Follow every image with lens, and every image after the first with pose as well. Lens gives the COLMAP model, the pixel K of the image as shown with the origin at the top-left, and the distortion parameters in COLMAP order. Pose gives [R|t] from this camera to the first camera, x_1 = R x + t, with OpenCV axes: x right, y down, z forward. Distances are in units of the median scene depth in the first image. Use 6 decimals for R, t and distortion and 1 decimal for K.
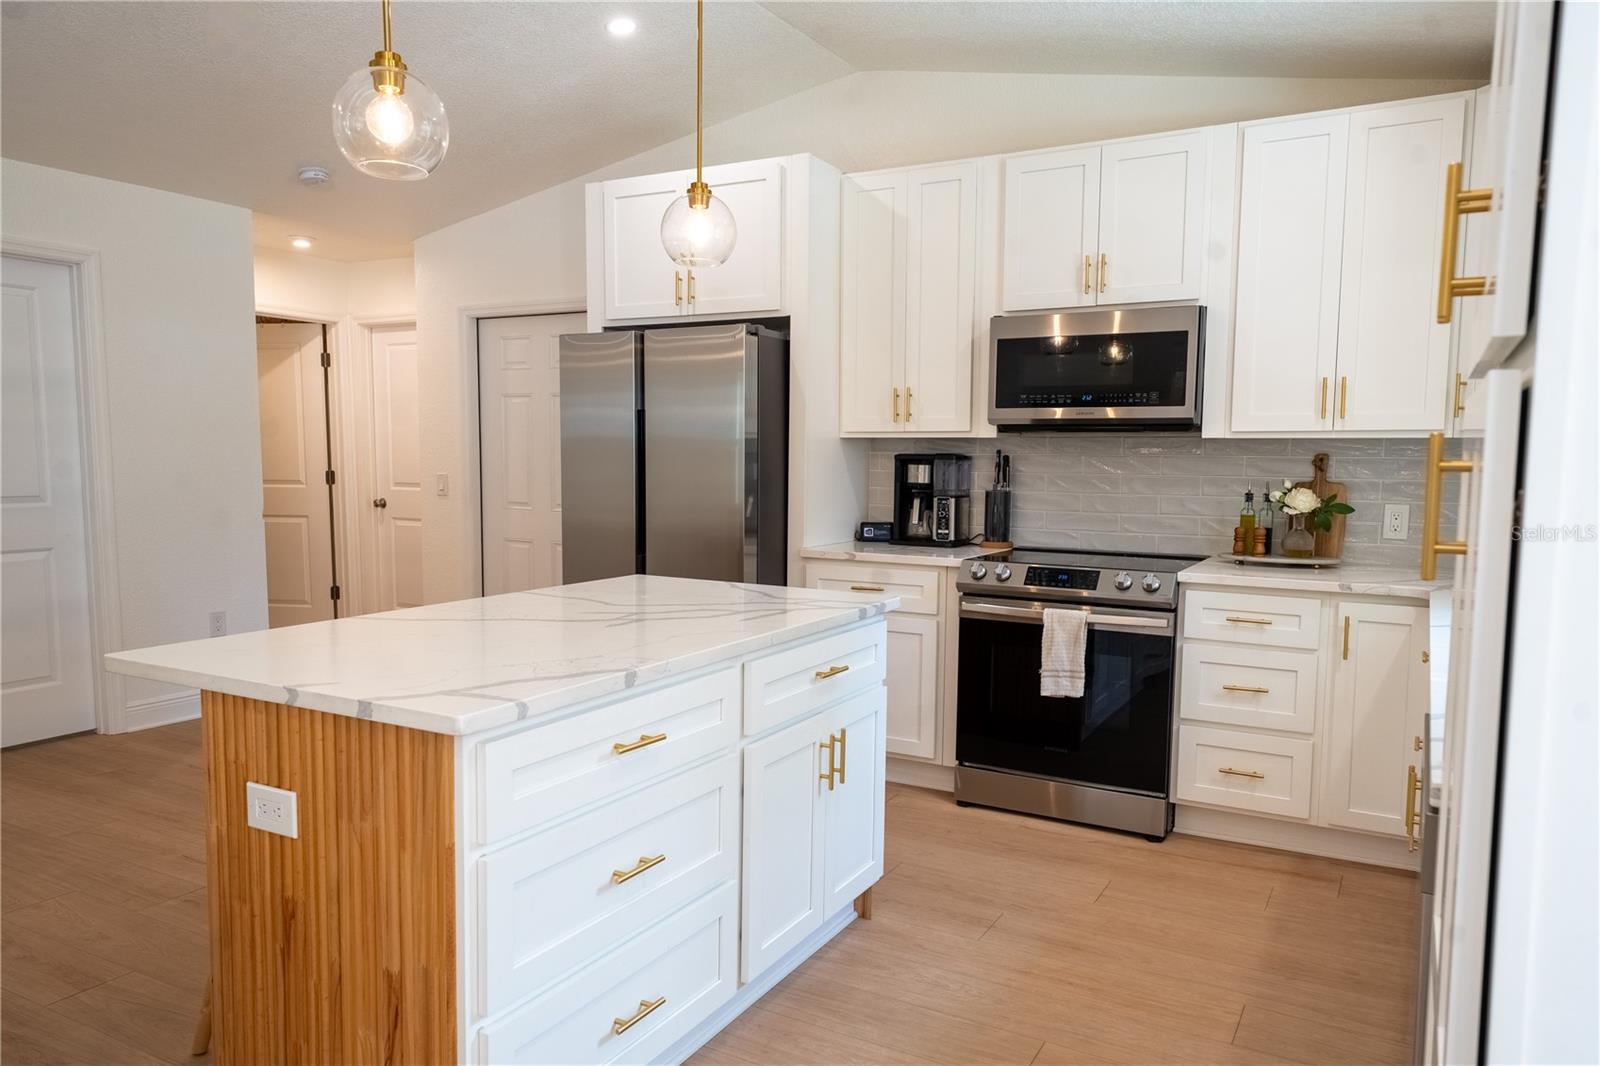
lens RADIAL K [[1099.0, 0, 799.2], [0, 1099.0, 558.3], [0, 0, 1]] dist [0.028839, -0.008006]
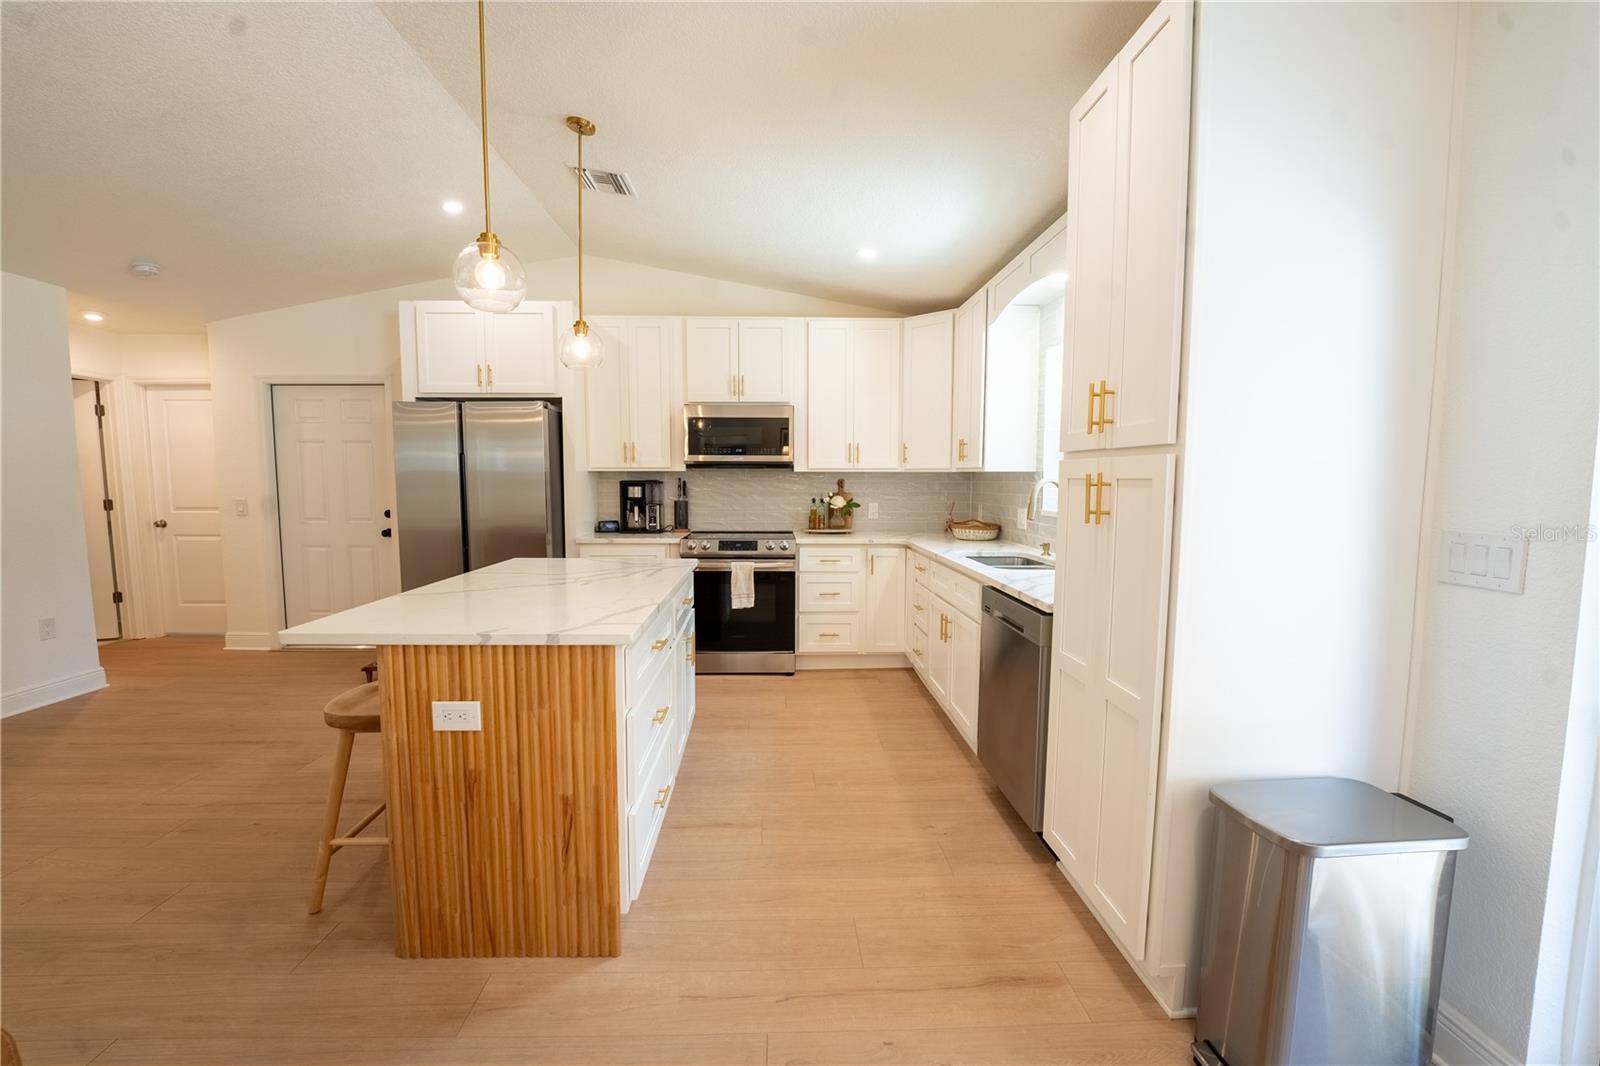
lens RADIAL K [[650.9, 0, 794.6], [0, 650.9, 538.2], [0, 0, 1]] dist [-0.023460, -0.000397]
pose [[0.855762, -0.053303, 0.514617, -0.248449], [0.055624, 0.998392, 0.010915, -0.001508], [-0.514371, 0.019284, 0.857351, -0.007175]]
